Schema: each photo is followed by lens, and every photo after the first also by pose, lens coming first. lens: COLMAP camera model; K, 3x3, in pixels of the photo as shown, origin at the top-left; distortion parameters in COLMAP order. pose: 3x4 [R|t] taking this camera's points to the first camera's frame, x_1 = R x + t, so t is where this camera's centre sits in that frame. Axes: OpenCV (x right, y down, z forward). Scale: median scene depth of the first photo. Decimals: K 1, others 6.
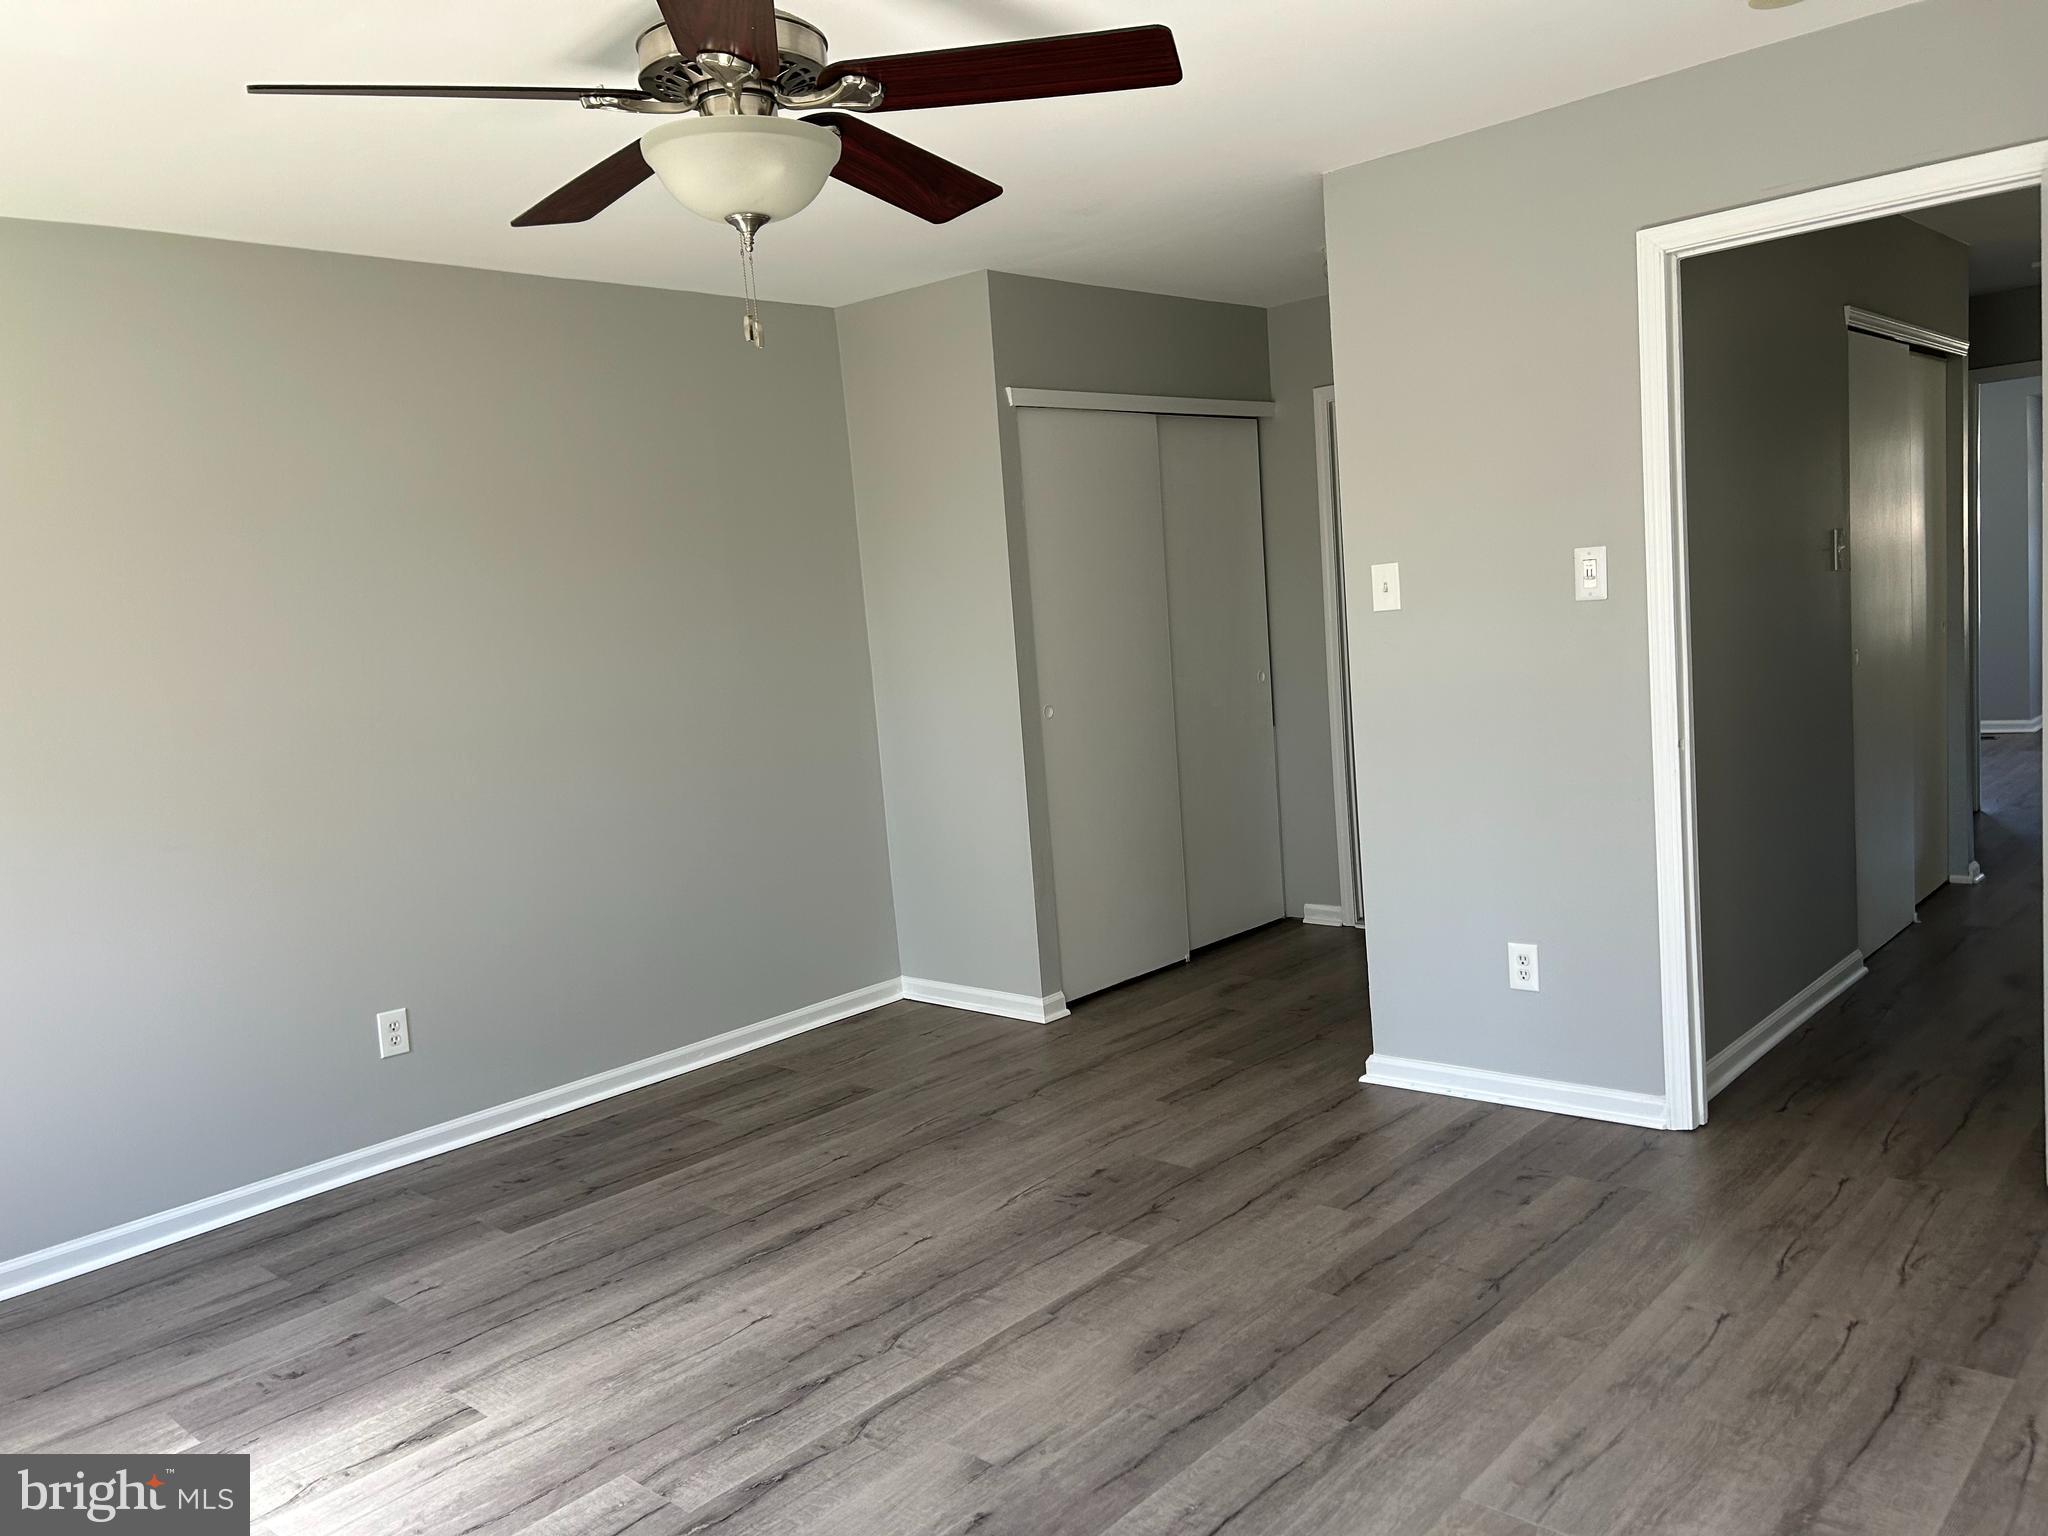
lens RADIAL K [[1547.7, 0, 1017.8], [0, 1547.7, 773.6], [0, 0, 1]] dist [0.064613, -0.069983]
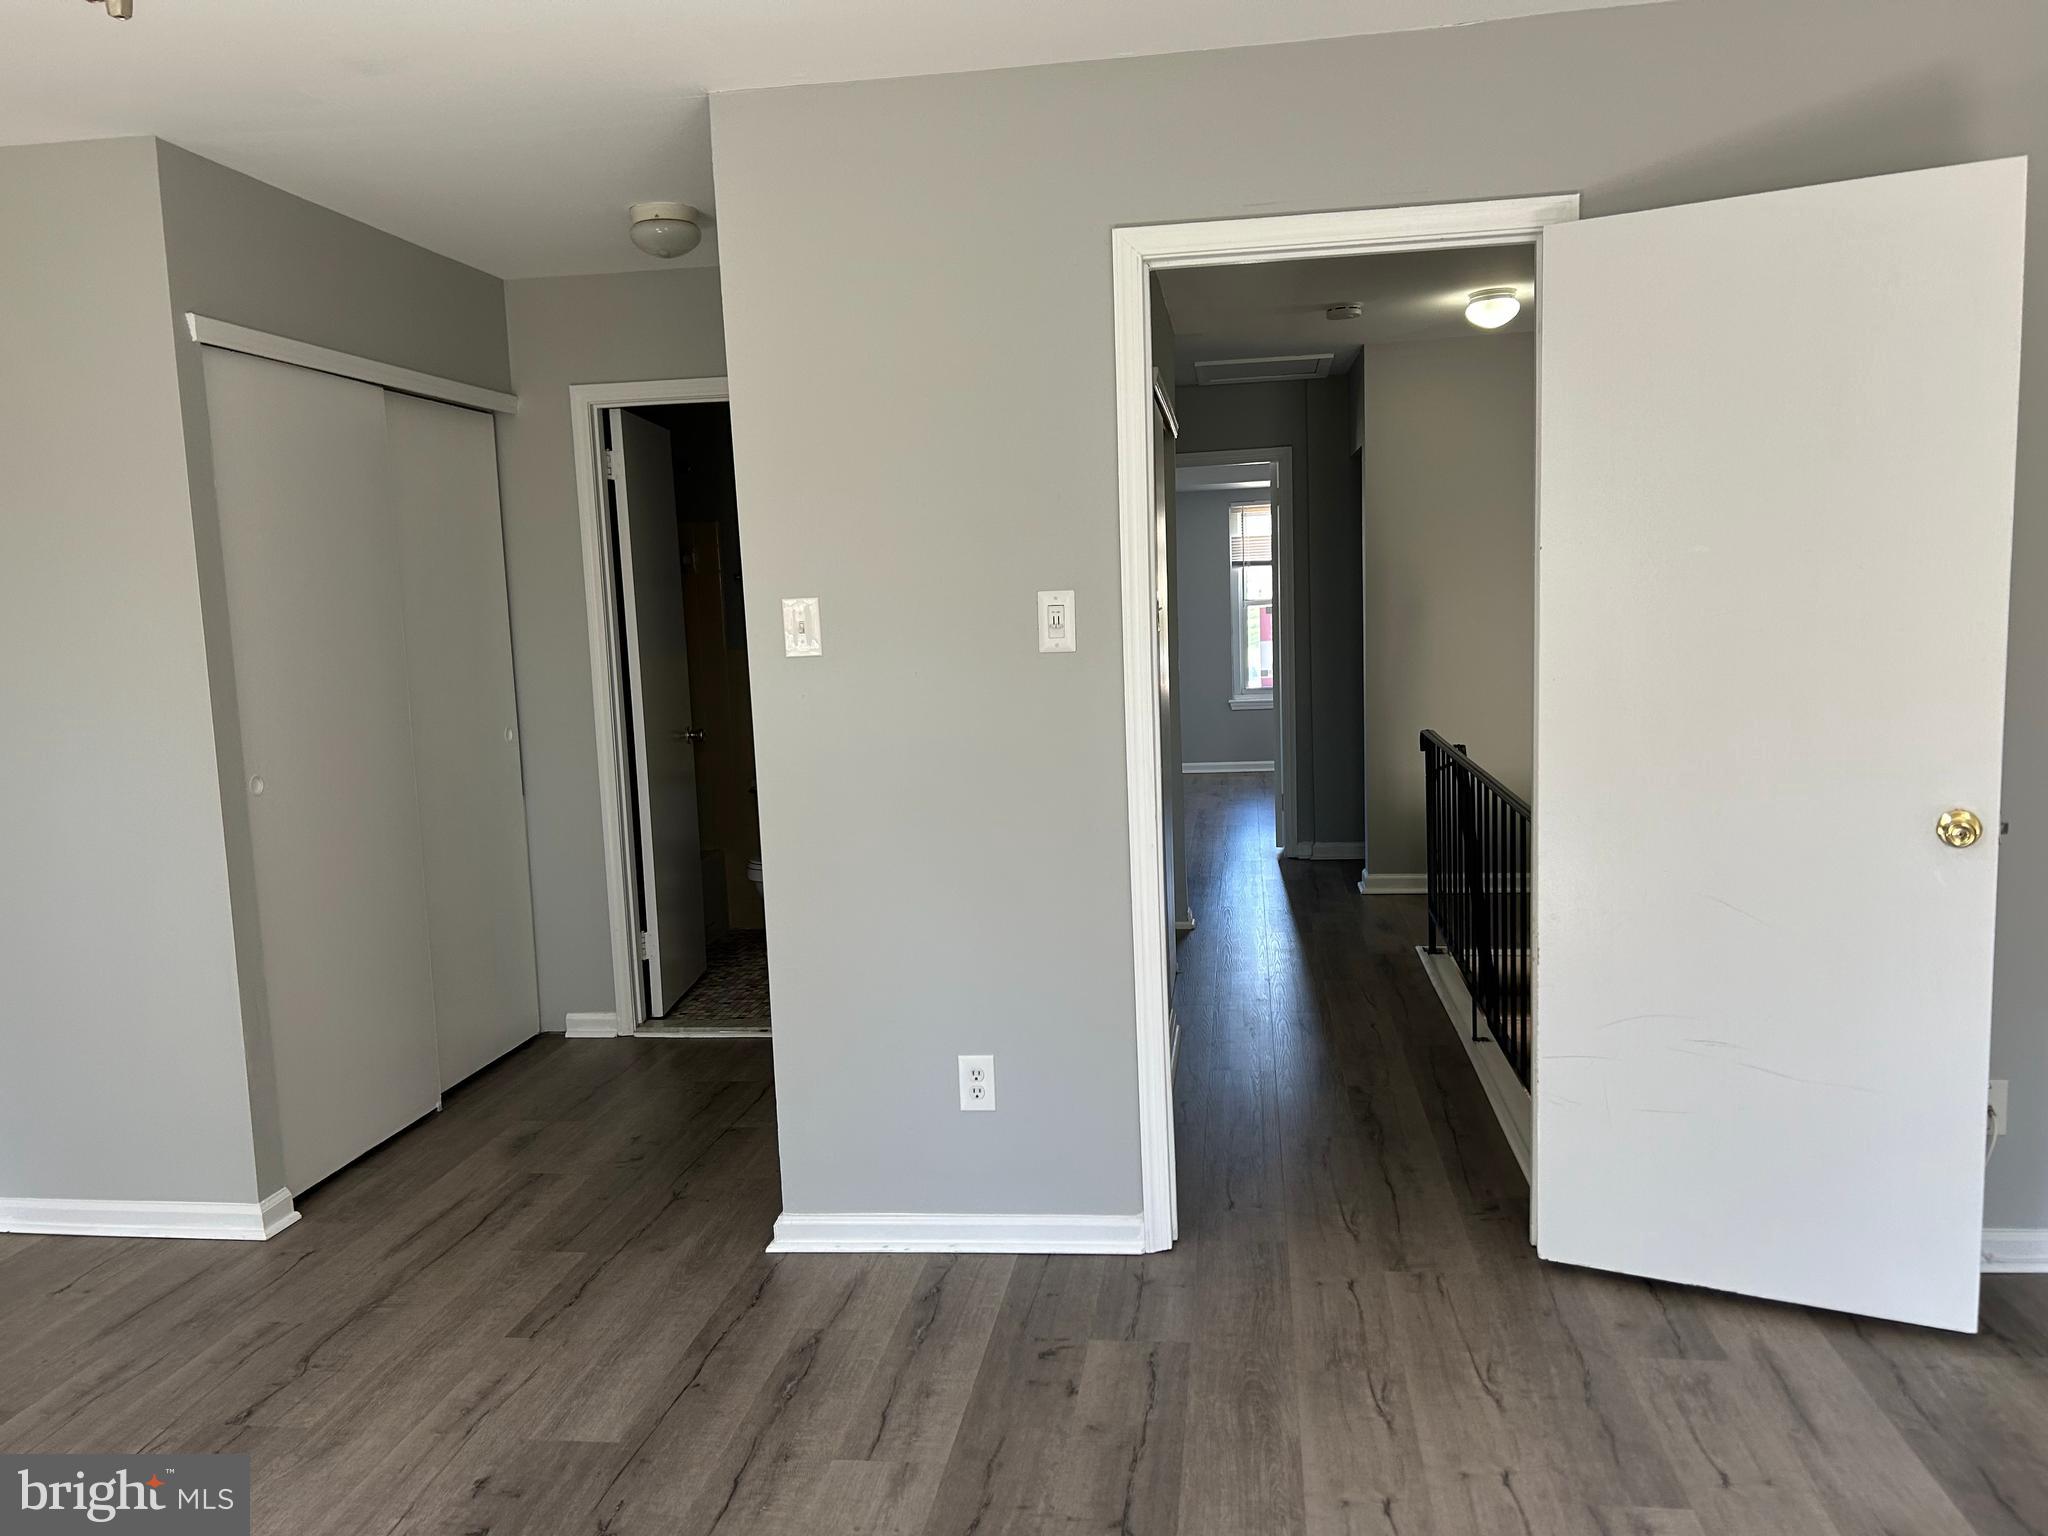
lens RADIAL K [[1547.7, 0, 1018.7], [0, 1547.7, 775.2], [0, 0, 1]] dist [0.064613, -0.069983]
pose [[0.820756, -0.016964, 0.571026, -0.130165], [0.035463, 0.999144, -0.021290, -0.023329], [-0.570177, 0.037724, 0.820656, 0.290637]]
